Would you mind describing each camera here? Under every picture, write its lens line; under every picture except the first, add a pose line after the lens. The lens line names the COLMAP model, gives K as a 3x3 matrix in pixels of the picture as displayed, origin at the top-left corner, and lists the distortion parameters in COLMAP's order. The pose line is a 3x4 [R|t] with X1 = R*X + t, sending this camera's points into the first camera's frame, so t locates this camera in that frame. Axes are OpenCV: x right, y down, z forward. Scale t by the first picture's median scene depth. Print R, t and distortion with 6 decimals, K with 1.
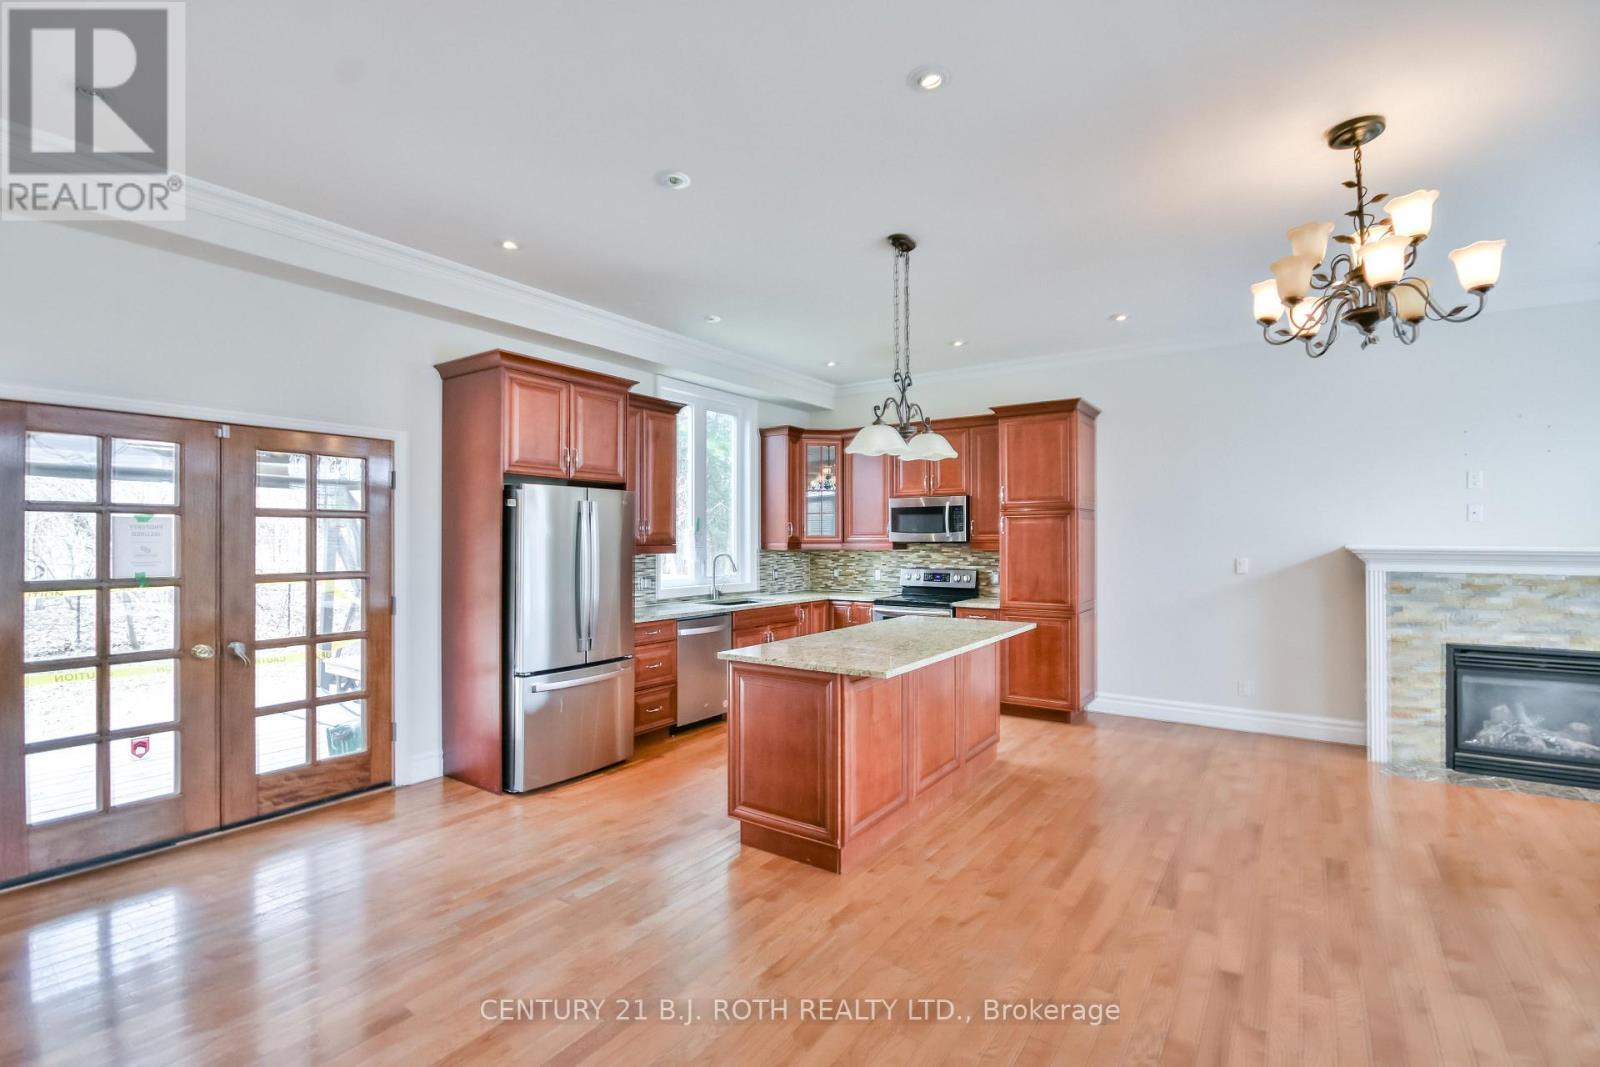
lens RADIAL K [[711.0, 0, 797.0], [0, 711.0, 535.5], [0, 0, 1]] dist [-0.006815, -0.001743]
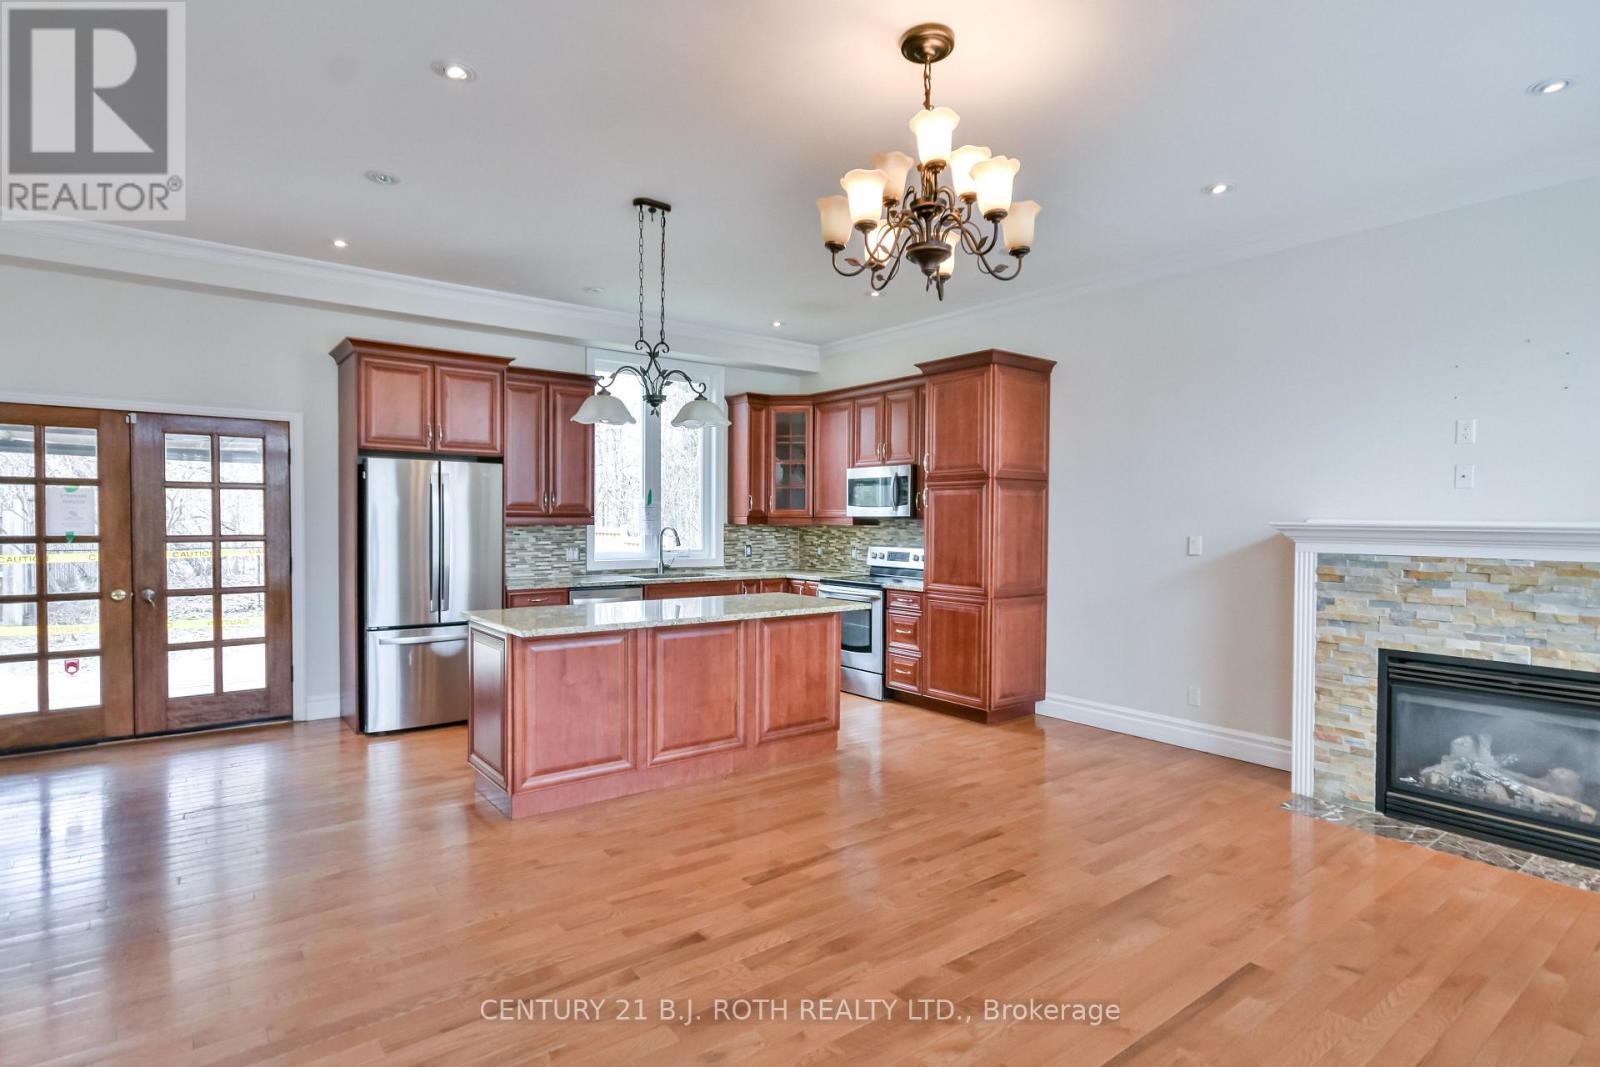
lens RADIAL K [[813.7, 0, 800.3], [0, 813.7, 543.5], [0, 0, 1]] dist [0.007050, -0.001653]
pose [[0.955505, 0.014894, -0.294599, 0.573425], [-0.004993, 0.999398, 0.034331, 0.012402], [0.294933, -0.031333, 0.955004, -0.021700]]
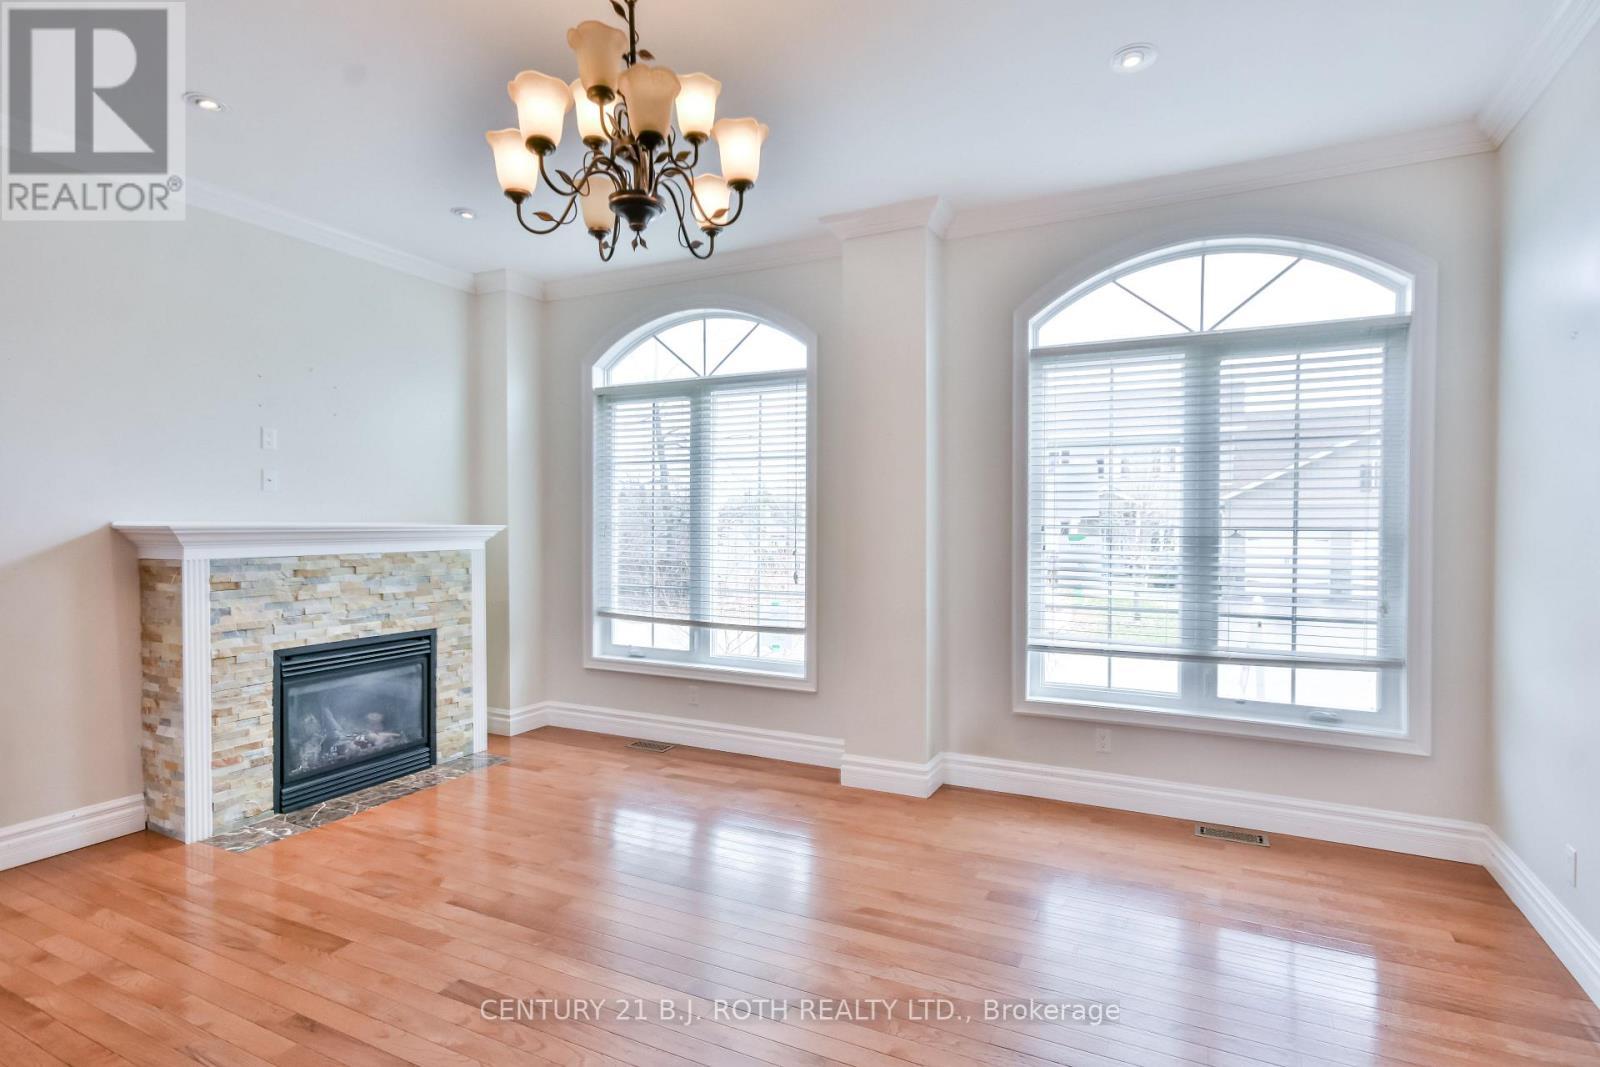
lens RADIAL K [[813.7, 0, 808.9], [0, 813.7, 533.2], [0, 0, 1]] dist [0.007050, -0.001653]
pose [[-0.157359, -0.017153, 0.987392, -0.040841], [-0.004682, 0.999851, 0.016623, 0.009119], [-0.987530, -0.002007, -0.157416, 0.568123]]
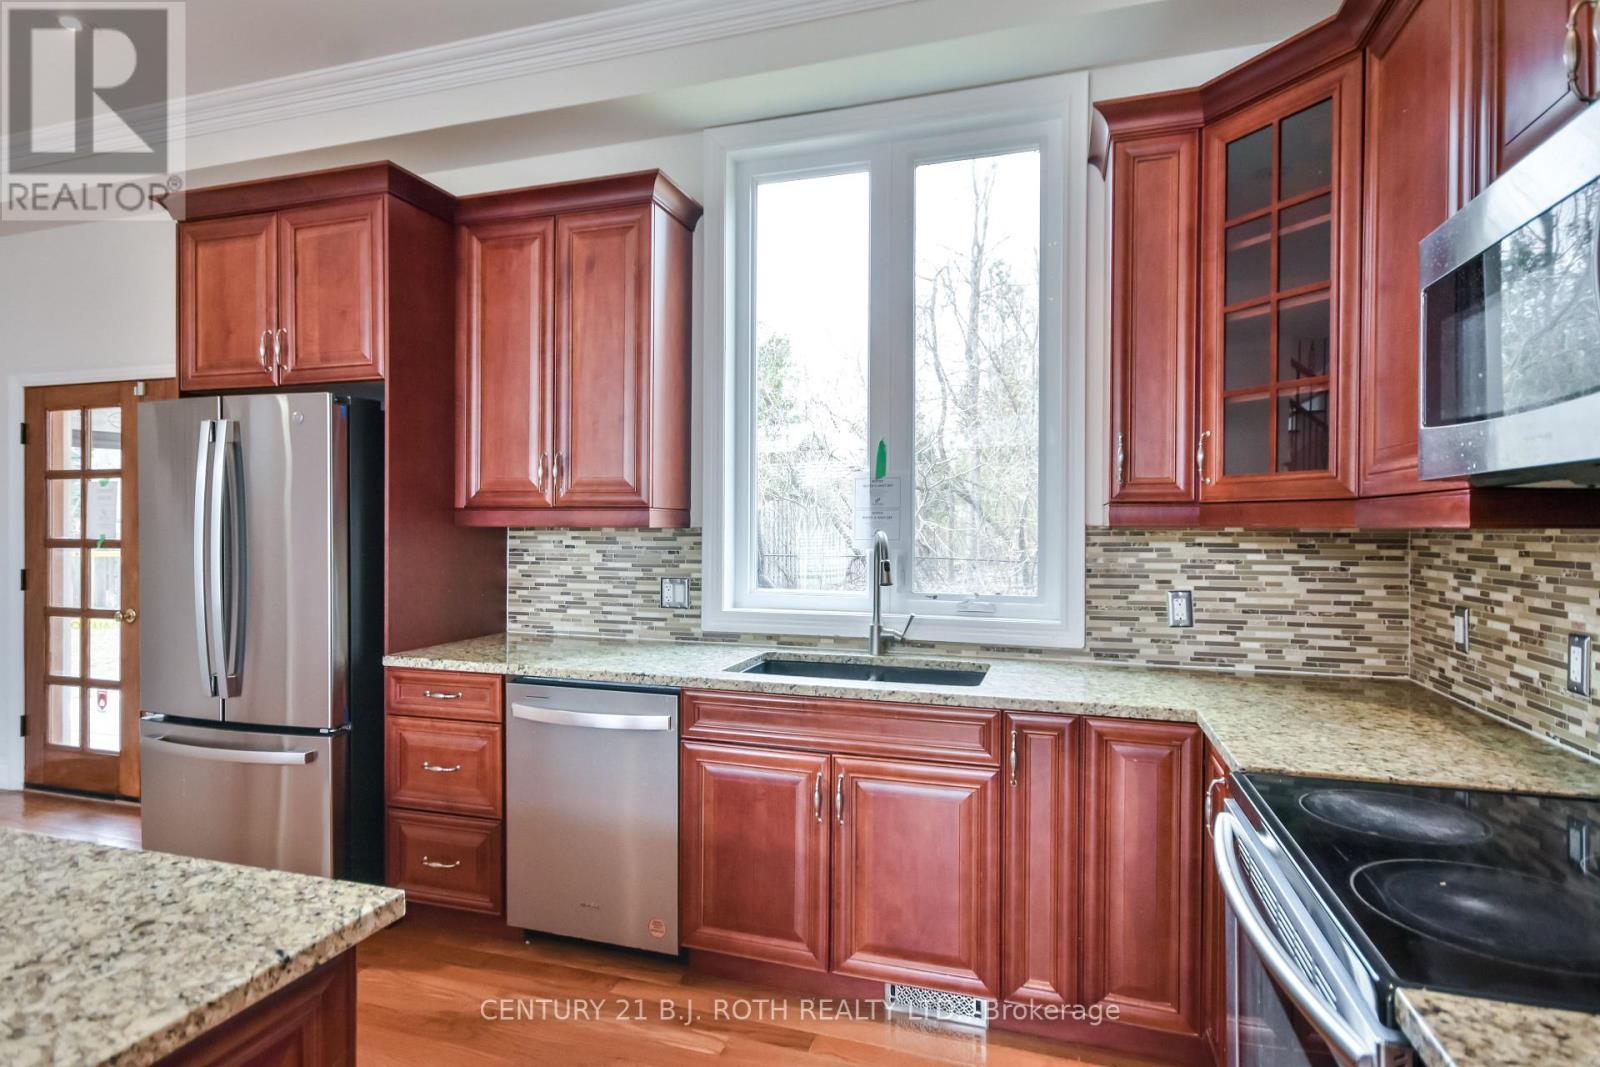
lens RADIAL K [[813.7, 0, 800.4], [0, 813.7, 538.4], [0, 0, 1]] dist [0.007050, -0.001653]
pose [[0.315270, 0.016954, -0.948851, 0.412047], [0.001674, 0.999829, 0.018421, 0.028251], [0.949001, -0.007396, 0.315187, 1.181855]]
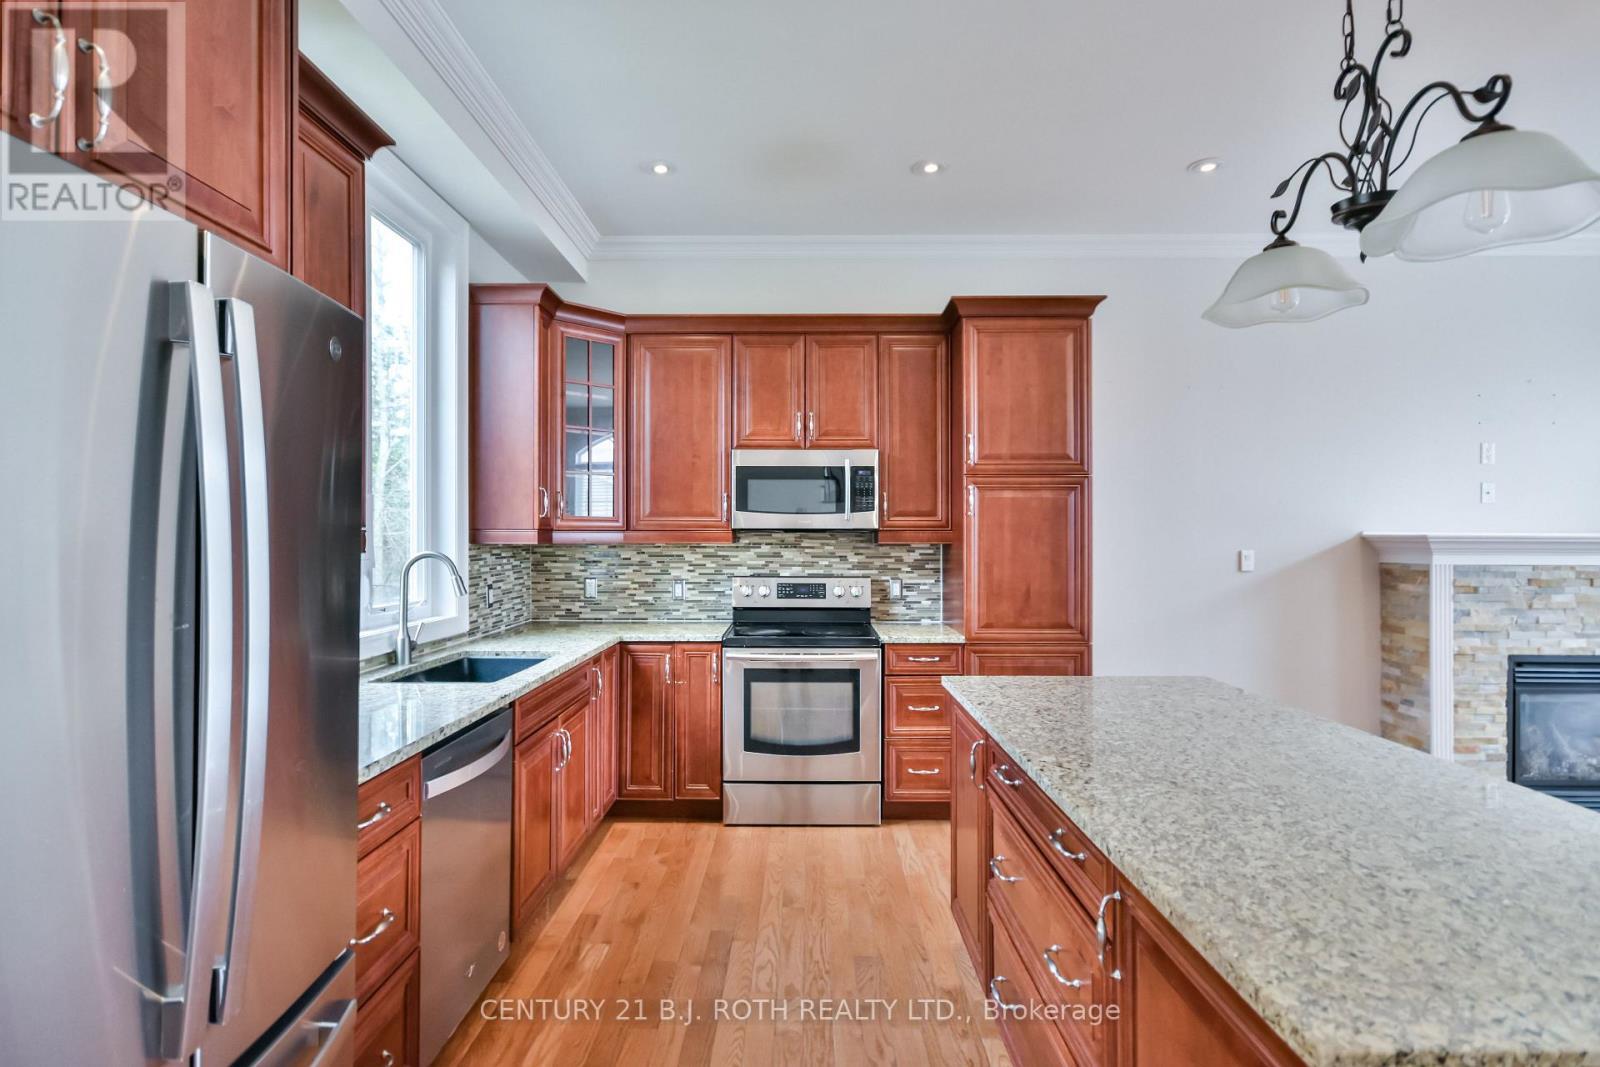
lens RADIAL K [[813.7, 0, 791.3], [0, 813.7, 527.6], [0, 0, 1]] dist [0.007050, -0.001653]
pose [[0.829345, 0.005381, 0.558710, -0.274335], [-0.003147, 0.999983, -0.004959, 0.016196], [-0.558728, 0.002354, 0.829348, 0.684172]]
